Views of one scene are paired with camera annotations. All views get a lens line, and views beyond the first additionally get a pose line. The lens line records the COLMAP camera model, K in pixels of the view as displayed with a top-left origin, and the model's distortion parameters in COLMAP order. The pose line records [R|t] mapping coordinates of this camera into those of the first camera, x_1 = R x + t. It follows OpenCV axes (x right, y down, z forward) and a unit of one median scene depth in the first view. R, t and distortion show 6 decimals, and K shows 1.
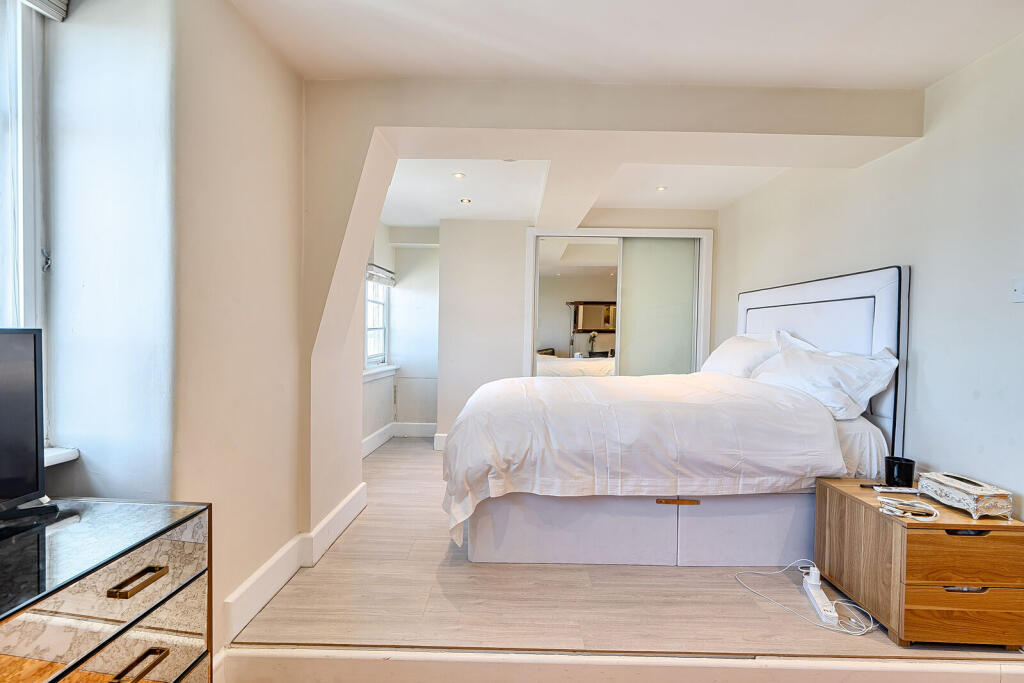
lens RADIAL K [[428.9, 0, 512.0], [0, 428.9, 341.5], [0, 0, 1]] dist [-0.001259, 0.000059]
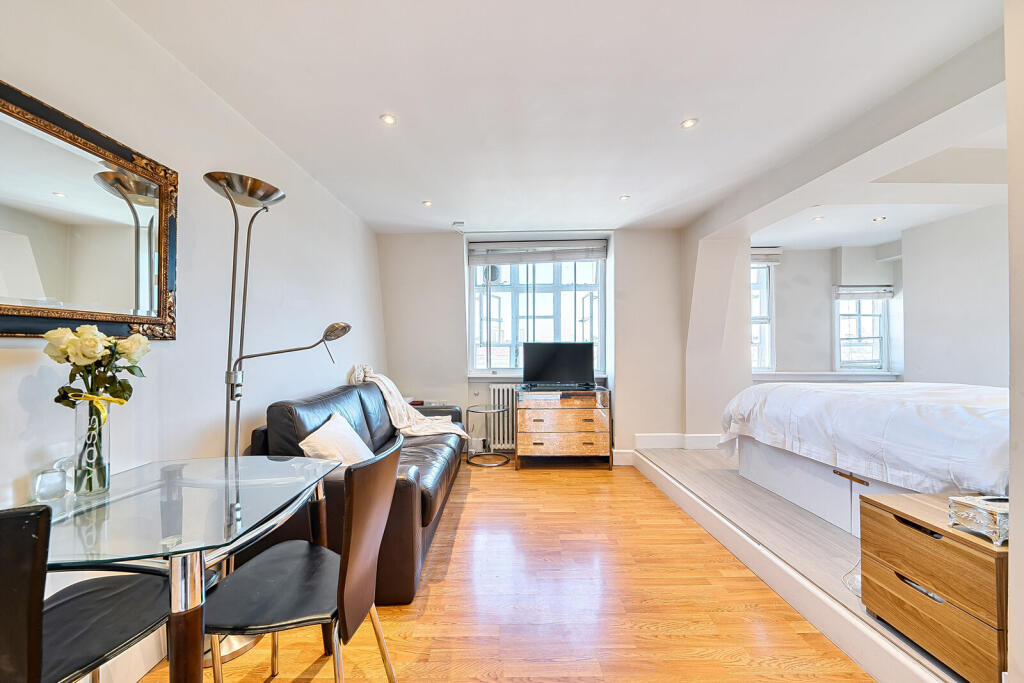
lens RADIAL K [[390.6, 0, 506.3], [0, 390.6, 346.5], [0, 0, 1]] dist [0.001407, 0.000082]
pose [[0.024302, -0.018923, -0.999526, 1.475611], [-0.015069, 0.999700, -0.019293, 0.055744], [0.999591, 0.015531, 0.024010, 0.040576]]
